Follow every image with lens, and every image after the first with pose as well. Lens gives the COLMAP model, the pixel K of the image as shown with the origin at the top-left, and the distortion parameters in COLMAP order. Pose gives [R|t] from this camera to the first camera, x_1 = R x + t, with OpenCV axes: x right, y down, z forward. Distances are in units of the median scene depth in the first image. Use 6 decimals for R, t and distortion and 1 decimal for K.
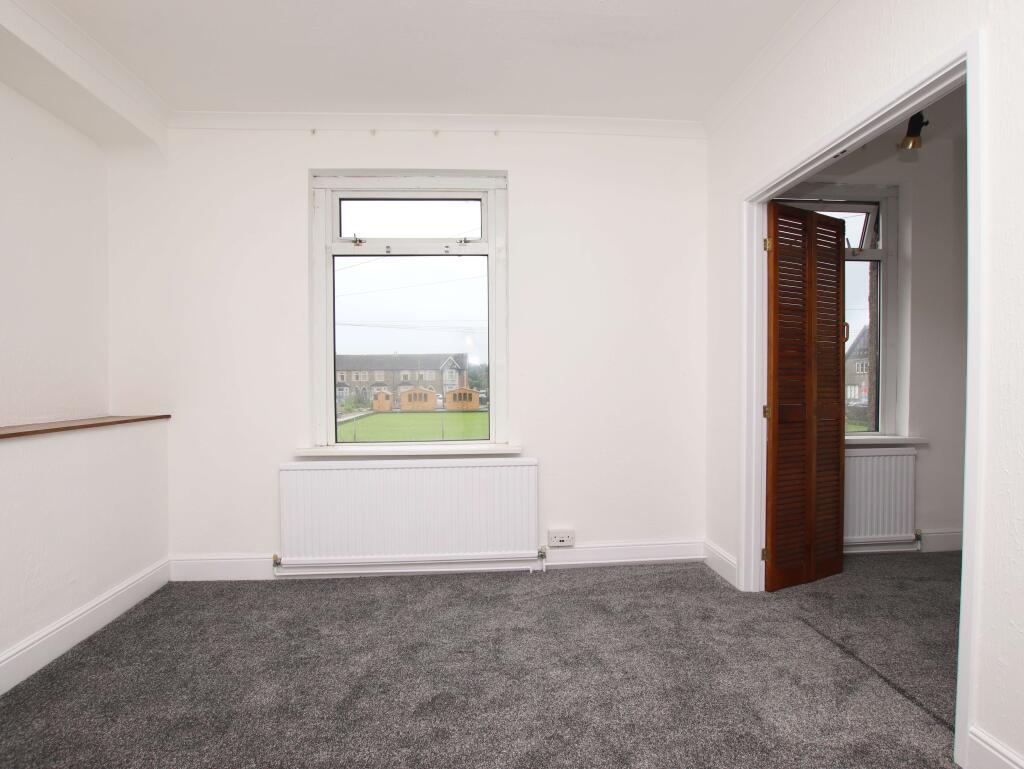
lens RADIAL K [[531.4, 0, 515.8], [0, 531.4, 393.7], [0, 0, 1]] dist [-0.031784, 0.001307]
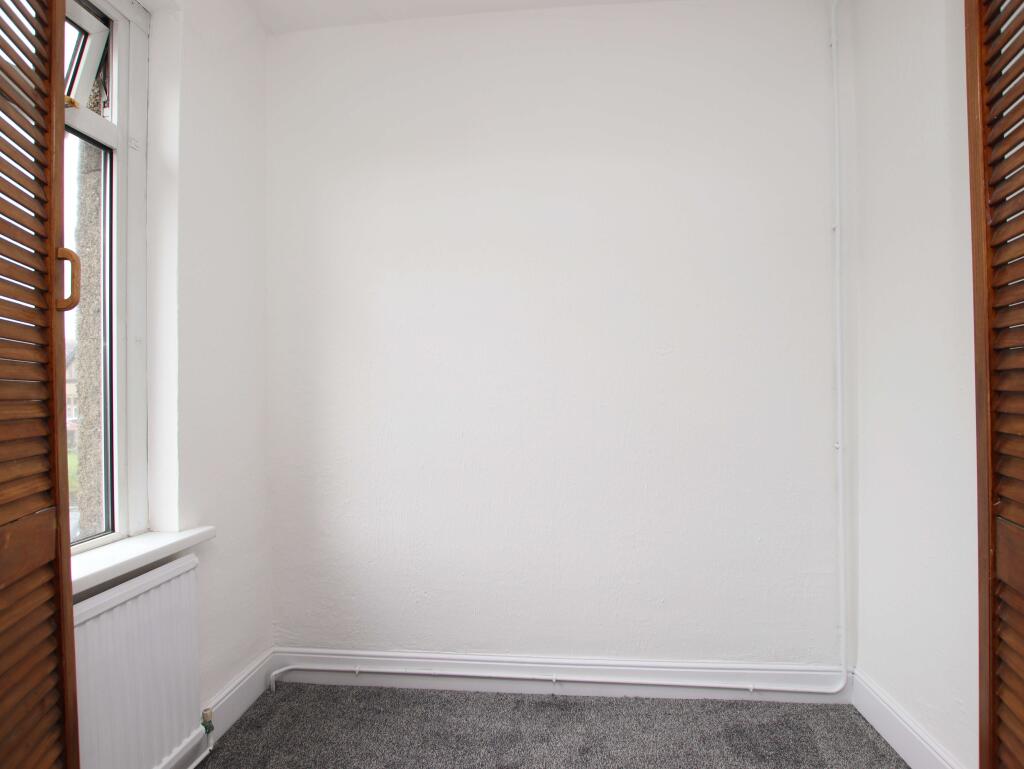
lens RADIAL K [[531.4, 0, 515.8], [0, 531.4, 393.7], [0, 0, 1]] dist [-0.031784, 0.001307]
pose [[0.199058, 0.013154, 0.979899, 0.378346], [0.034970, 0.999178, -0.020517, -0.021246], [-0.979364, 0.038351, 0.198434, 0.658249]]
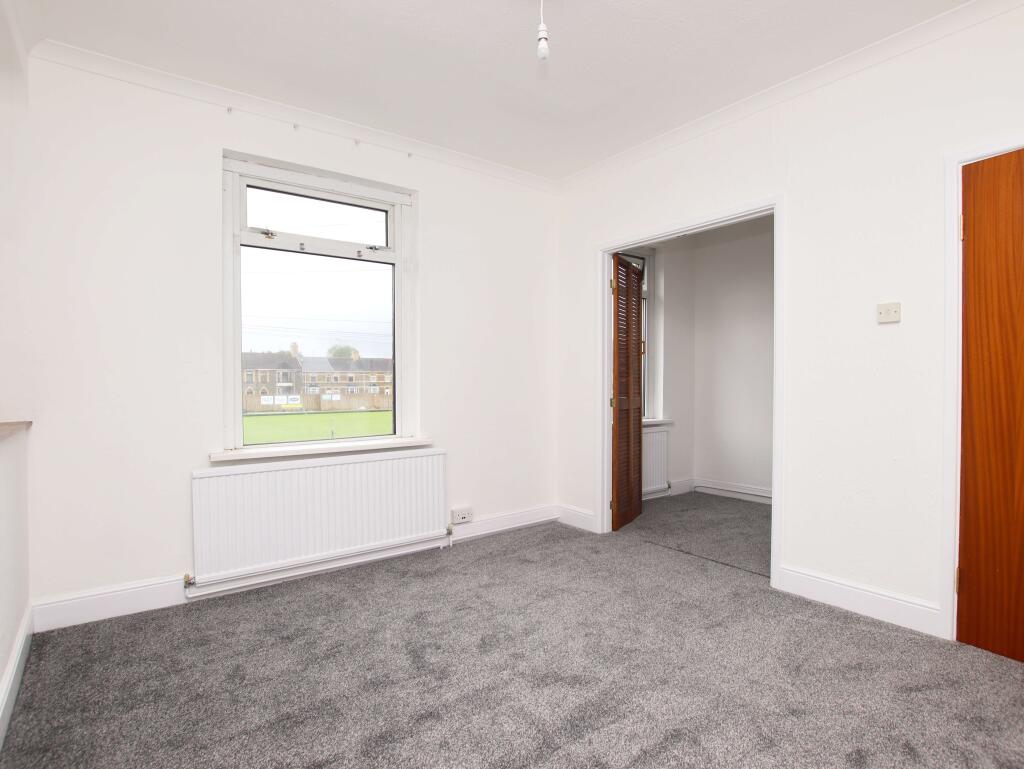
lens RADIAL K [[531.4, 0, 515.8], [0, 531.4, 393.7], [0, 0, 1]] dist [-0.031784, 0.001307]
pose [[0.839700, -0.008866, 0.542978, -0.463548], [0.010283, 0.999947, 0.000424, 0.006213], [-0.542953, 0.005227, 0.839746, -0.043553]]
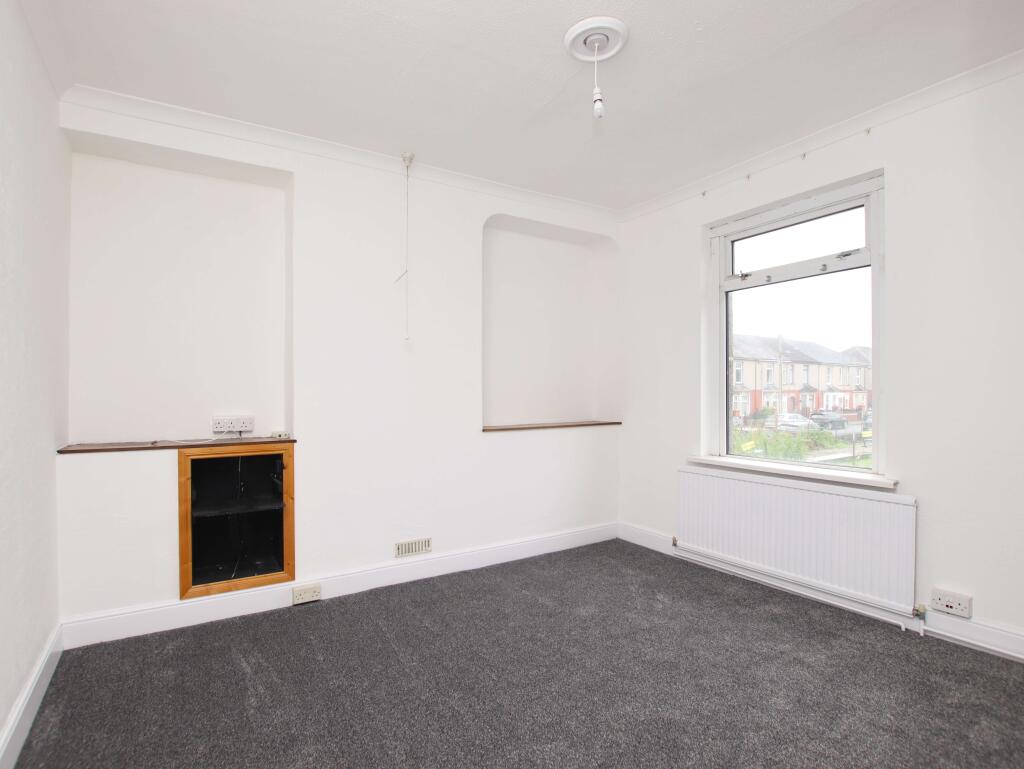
lens RADIAL K [[531.4, 0, 515.8], [0, 531.4, 393.7], [0, 0, 1]] dist [-0.031784, 0.001307]
pose [[0.474878, 0.007893, -0.880017, 0.476385], [-0.020576, 0.999786, -0.002137, -0.028216], [0.879811, 0.019122, 0.474938, 0.051962]]
